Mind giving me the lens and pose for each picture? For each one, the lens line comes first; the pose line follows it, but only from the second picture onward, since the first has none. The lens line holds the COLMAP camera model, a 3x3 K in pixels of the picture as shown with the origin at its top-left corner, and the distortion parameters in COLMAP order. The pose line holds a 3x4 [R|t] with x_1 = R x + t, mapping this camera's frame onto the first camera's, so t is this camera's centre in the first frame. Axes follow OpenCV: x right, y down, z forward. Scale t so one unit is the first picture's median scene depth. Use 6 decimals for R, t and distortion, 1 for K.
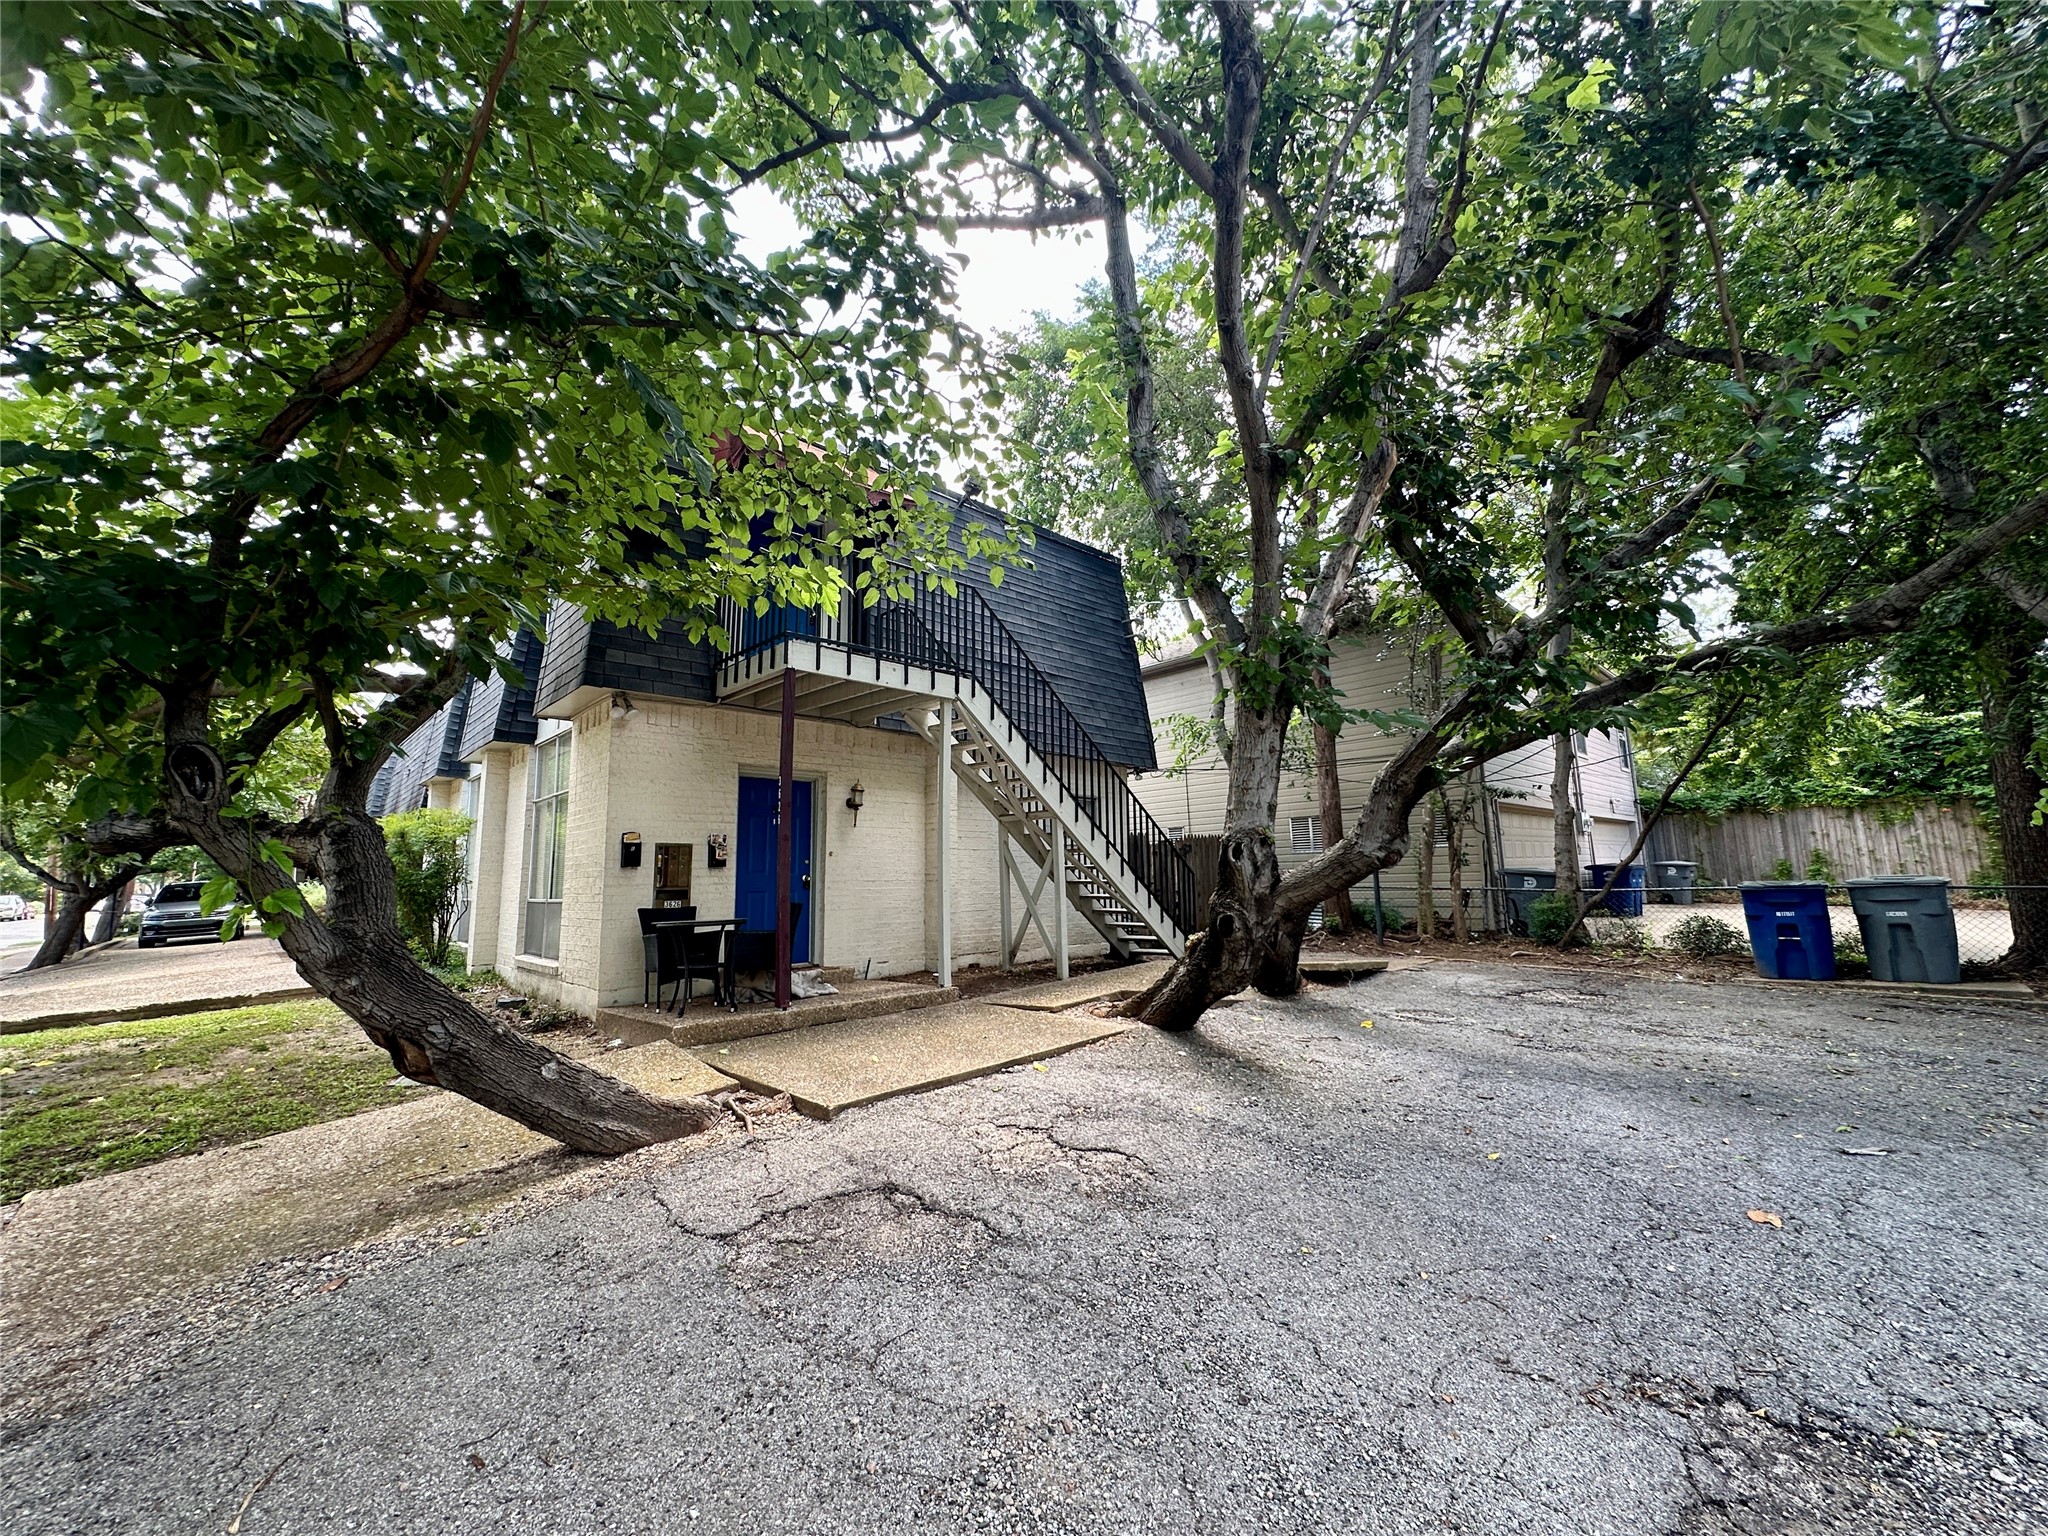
lens RADIAL K [[804.4, 0, 1024.0], [0, 804.4, 768.0], [0, 0, 1]] dist [-0.008106, -0.000005]
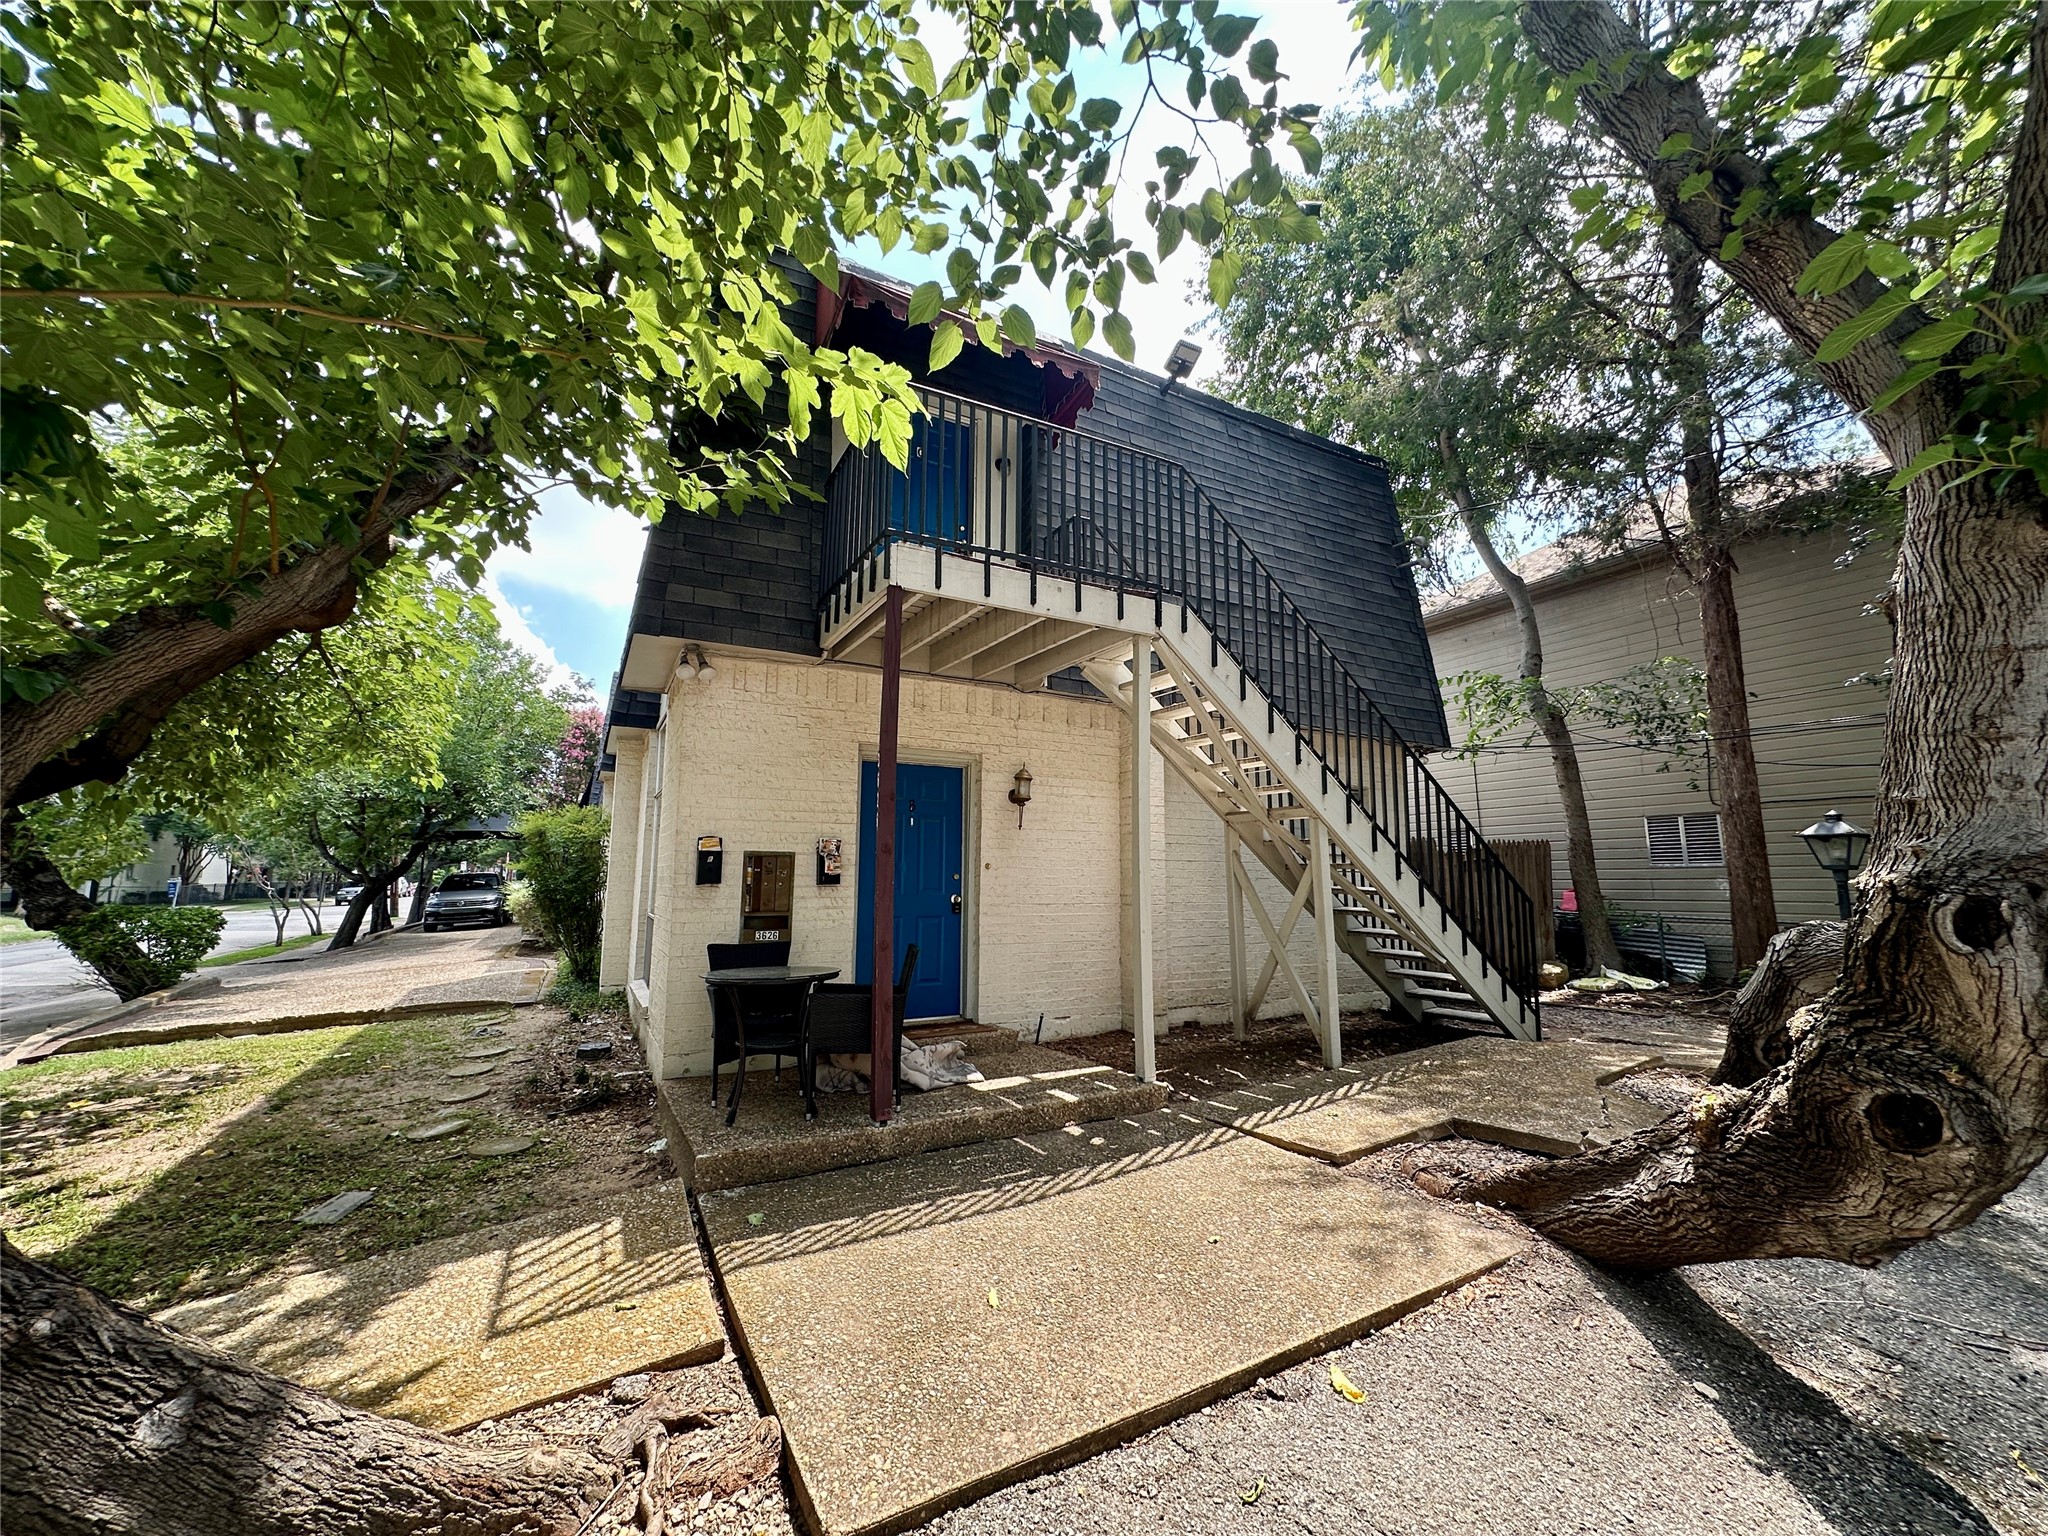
lens RADIAL K [[804.4, 0, 1024.0], [0, 804.4, 768.0], [0, 0, 1]] dist [-0.008106, -0.000005]
pose [[0.965056, -0.013975, -0.261671, -0.018630], [0.014986, 0.999886, 0.001869, 0.018114], [0.261615, -0.005725, 0.965155, 0.325645]]
